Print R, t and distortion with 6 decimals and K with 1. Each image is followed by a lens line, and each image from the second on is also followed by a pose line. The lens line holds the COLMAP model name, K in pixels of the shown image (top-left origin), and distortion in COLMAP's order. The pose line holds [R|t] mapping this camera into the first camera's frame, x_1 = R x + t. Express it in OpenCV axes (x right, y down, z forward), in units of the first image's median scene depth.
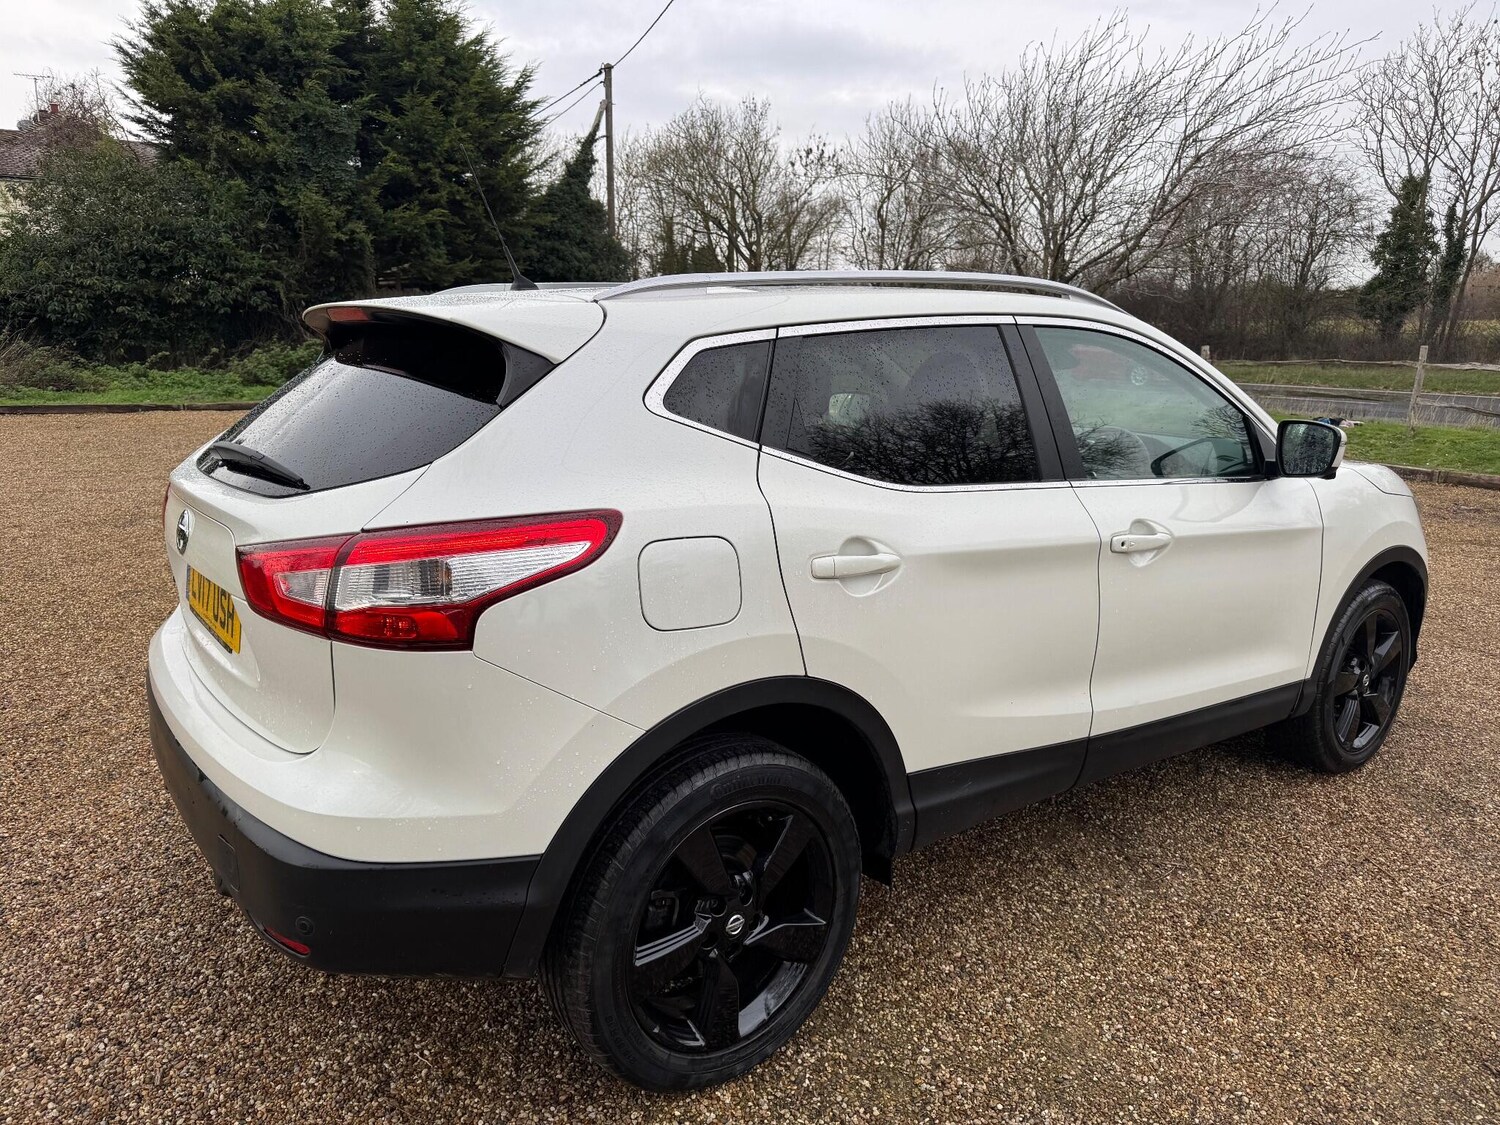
lens RADIAL K [[1068.9, 0, 753.2], [0, 1068.9, 565.9], [0, 0, 1]] dist [0.023173, -0.031381]
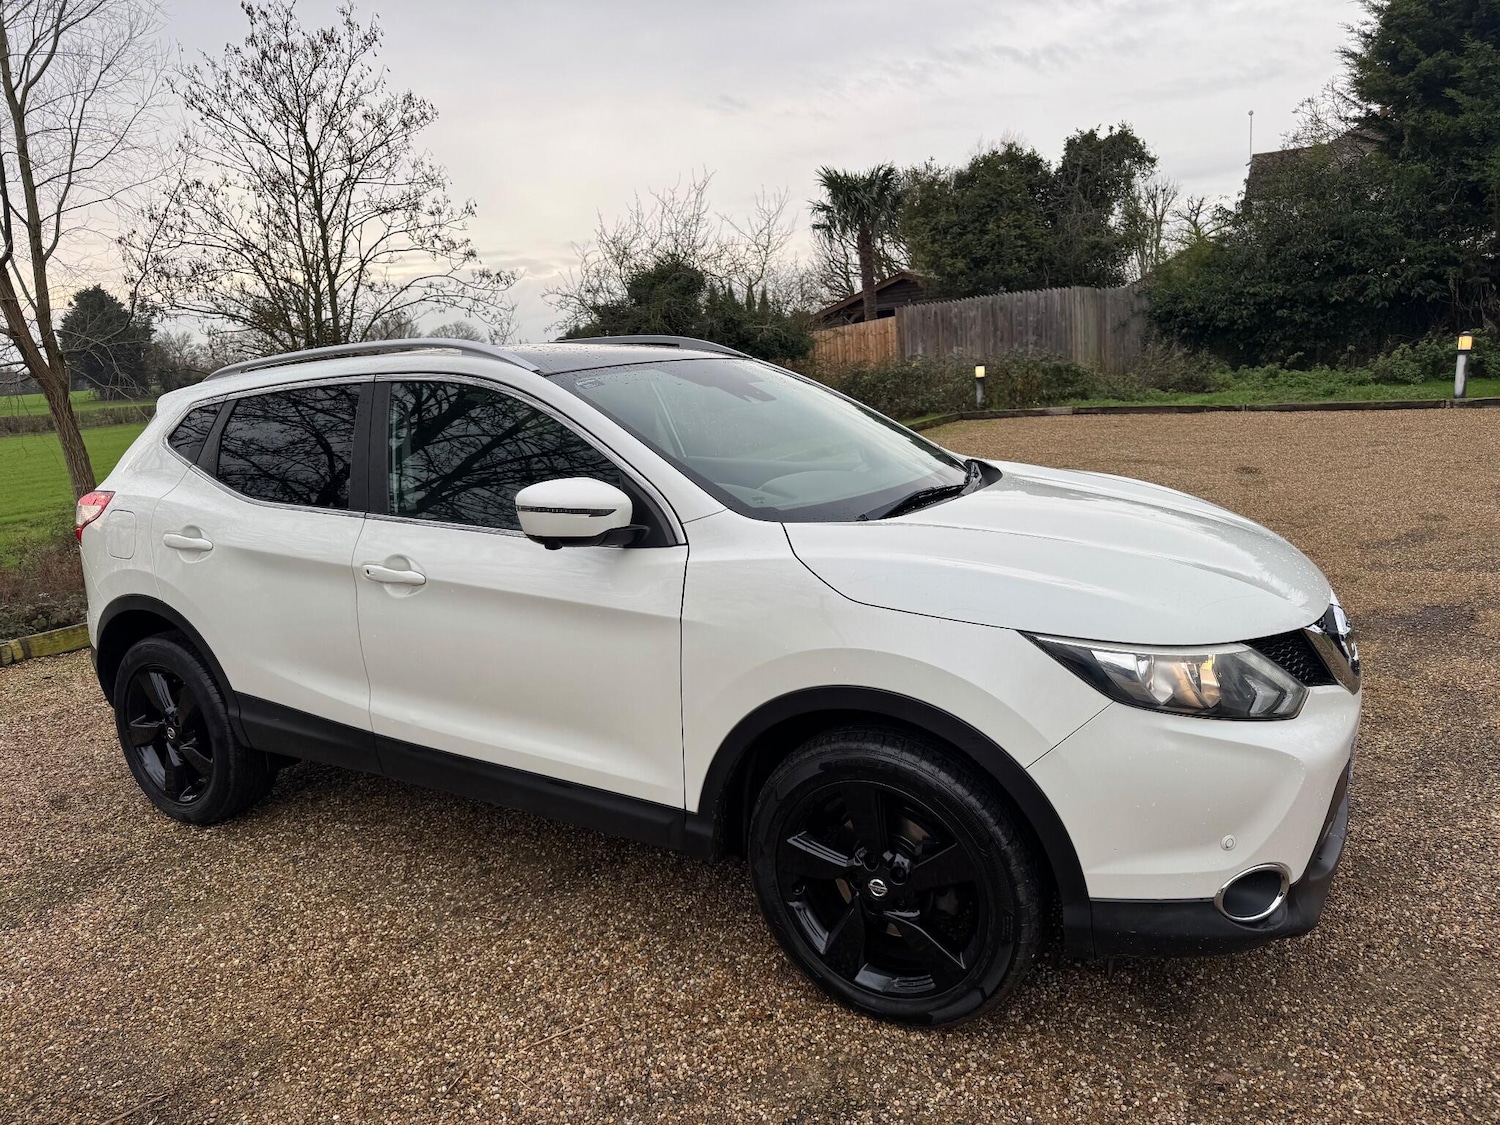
lens RADIAL K [[1077.3, 0, 731.7], [0, 1077.3, 560.4], [0, 0, 1]] dist [0.033404, -0.049875]
pose [[0.365443, 0.134824, -0.921018, 0.205211], [-0.132211, 0.986941, 0.092015, -0.025352], [0.921396, 0.088143, 0.378496, 0.120768]]
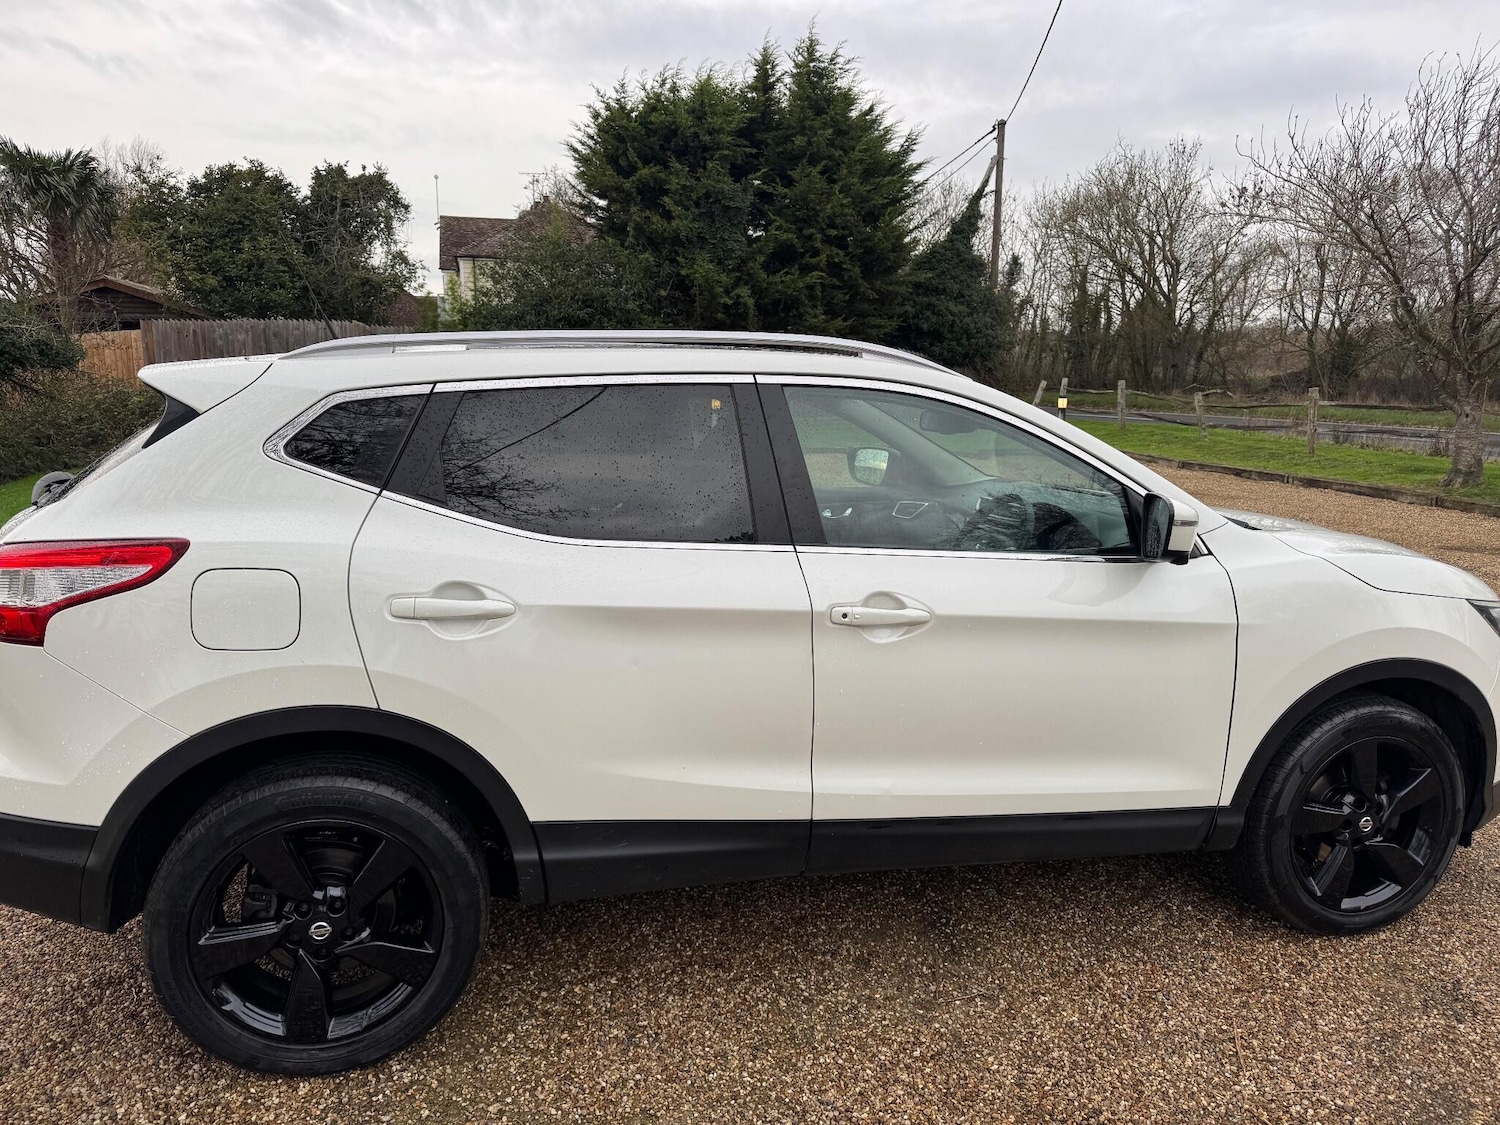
lens RADIAL K [[1048.3, 0, 749.1], [0, 1048.3, 577.3], [0, 0, 1]] dist [0.088483, -0.133655]
pose [[0.919275, 0.072137, -0.386950, 0.080275], [-0.085537, 0.996181, -0.017498, -0.004041], [0.384210, 0.049184, 0.921935, 0.016646]]
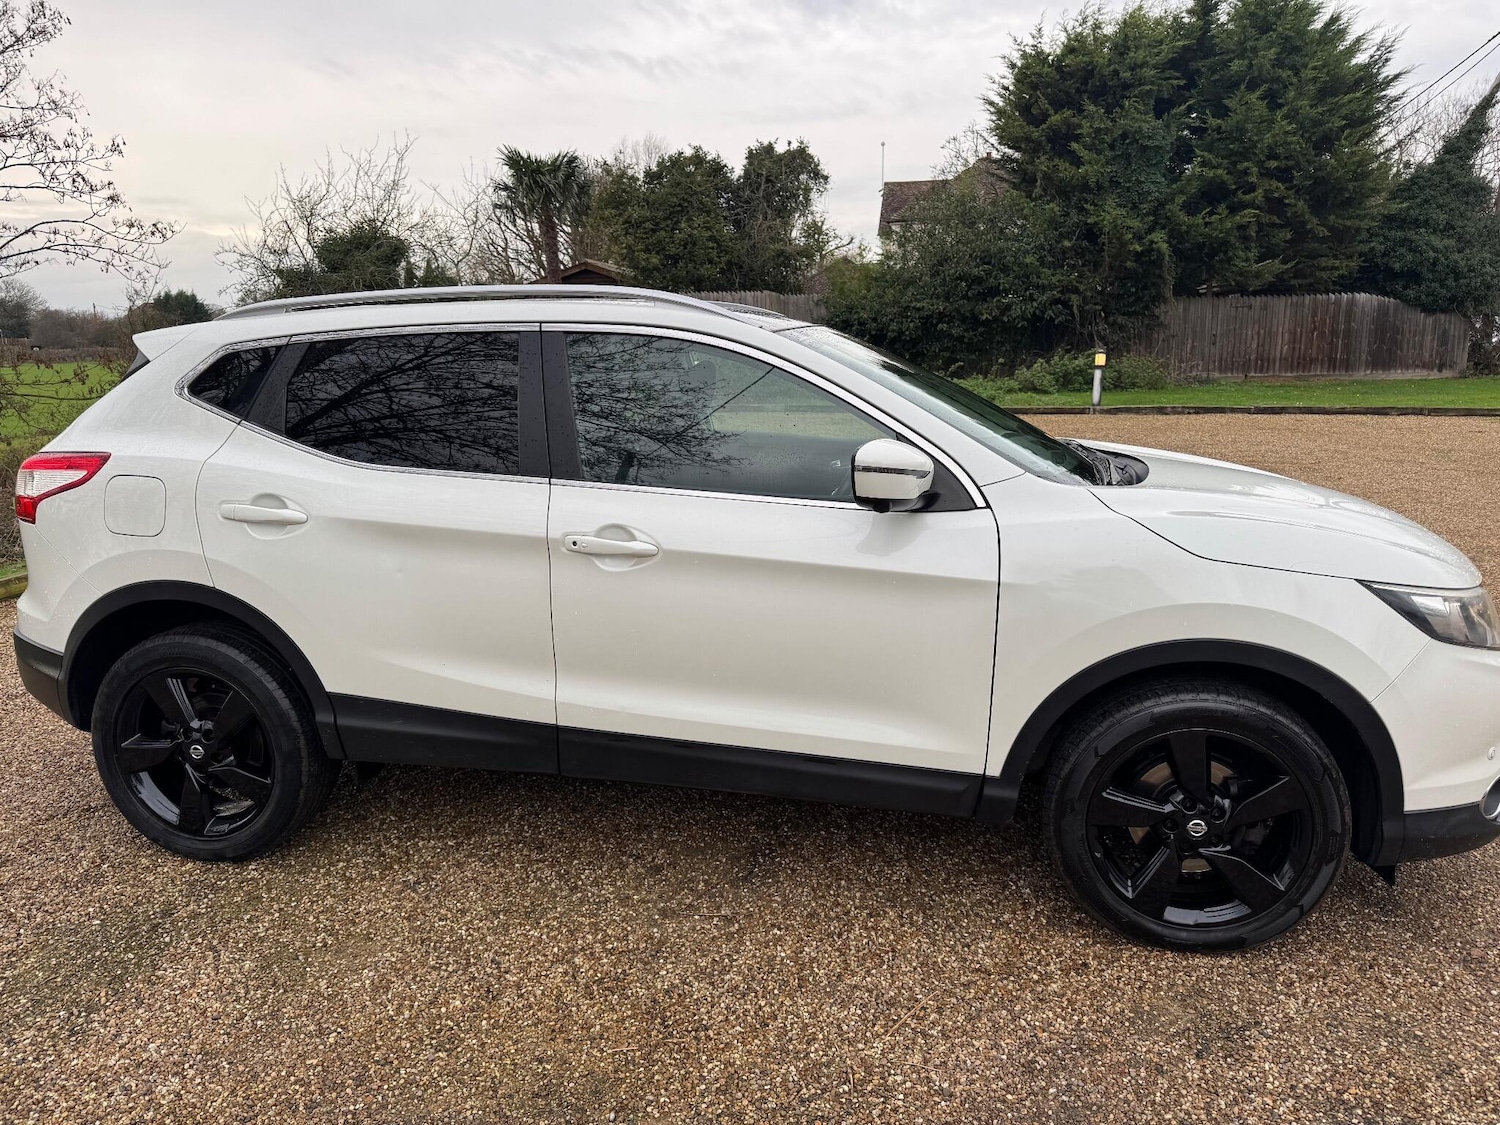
lens RADIAL K [[1068.9, 0, 753.2], [0, 1068.9, 565.9], [0, 0, 1]] dist [0.023173, -0.031381]
pose [[0.670582, 0.136225, -0.729220, 0.157972], [-0.142321, 0.988360, 0.053758, -0.010321], [0.728055, 0.067735, 0.682164, 0.056572]]
